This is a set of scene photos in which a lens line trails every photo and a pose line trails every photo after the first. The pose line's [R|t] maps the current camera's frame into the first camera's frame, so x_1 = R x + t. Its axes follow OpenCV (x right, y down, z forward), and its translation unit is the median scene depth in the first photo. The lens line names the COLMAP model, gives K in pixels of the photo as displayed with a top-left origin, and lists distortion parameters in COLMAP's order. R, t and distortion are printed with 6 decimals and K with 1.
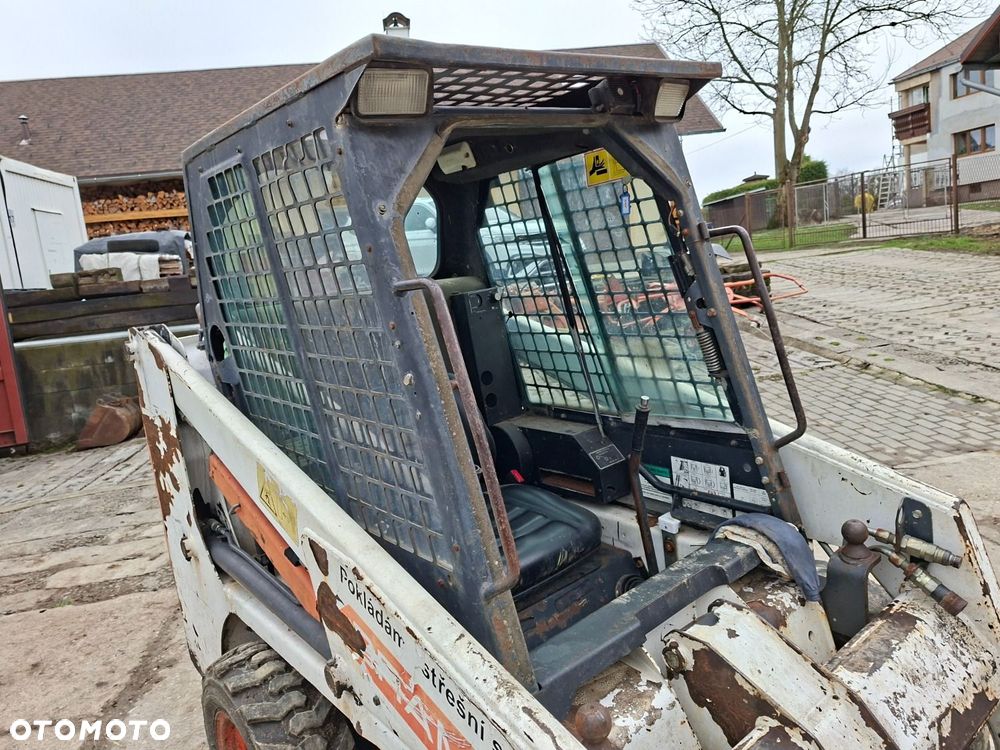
lens RADIAL K [[711.3, 0, 510.9], [0, 711.3, 358.6], [0, 0, 1]] dist [0.052631, -0.047256]
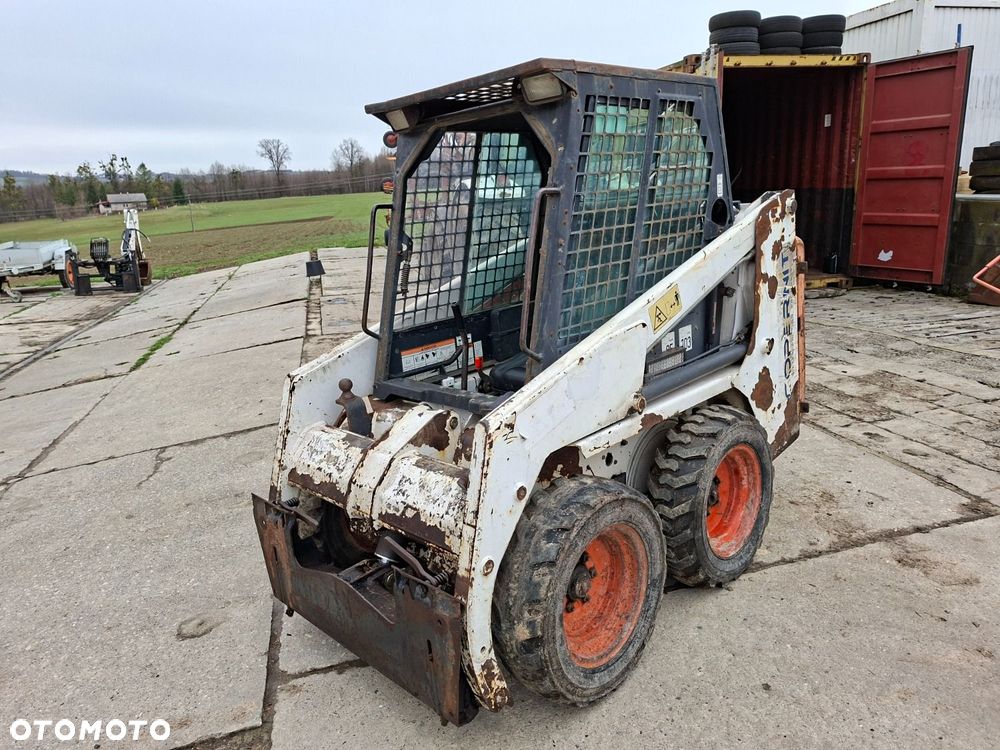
lens RADIAL K [[695.8, 0, 489.8], [0, 695.8, 357.1], [0, 0, 1]] dist [0.082463, -0.095217]
pose [[0.099128, 0.332039, -0.938042, 1.489906], [-0.100937, 0.941178, 0.322482, -0.275094], [0.989942, 0.062716, 0.126813, 0.702790]]
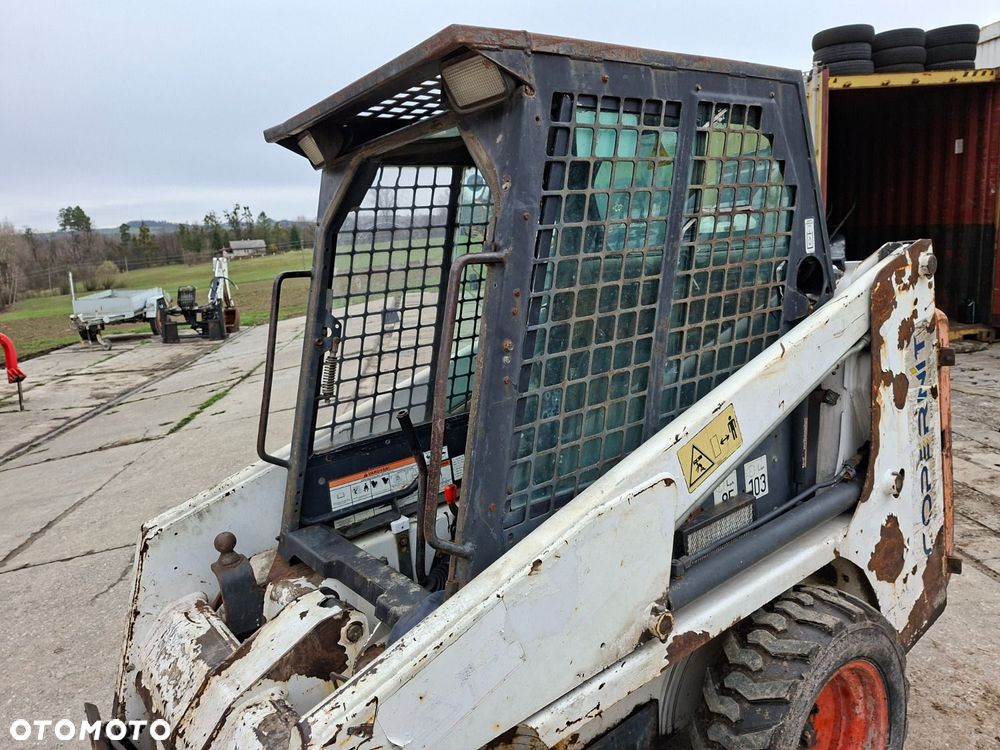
lens RADIAL K [[695.8, 0, 509.3], [0, 695.8, 358.1], [0, 0, 1]] dist [0.082463, -0.095217]
pose [[-0.014733, 0.281511, -0.959445, 0.955930], [-0.071229, 0.956816, 0.281834, -0.267160], [0.997351, 0.072492, 0.005955, 0.968399]]
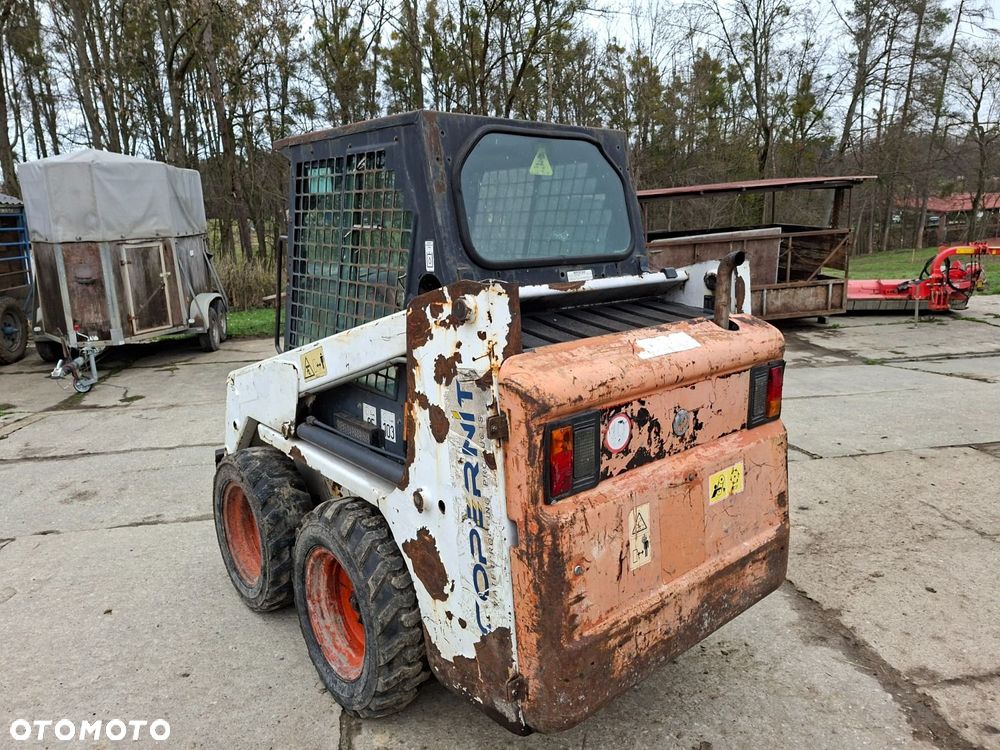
lens RADIAL K [[695.8, 0, 493.1], [0, 695.8, 355.8], [0, 0, 1]] dist [0.082463, -0.095217]
pose [[-0.990184, 0.137618, 0.024433, -0.188460], [0.137342, 0.925558, 0.352816, -0.417178], [0.025940, 0.352708, -0.935374, 2.524384]]
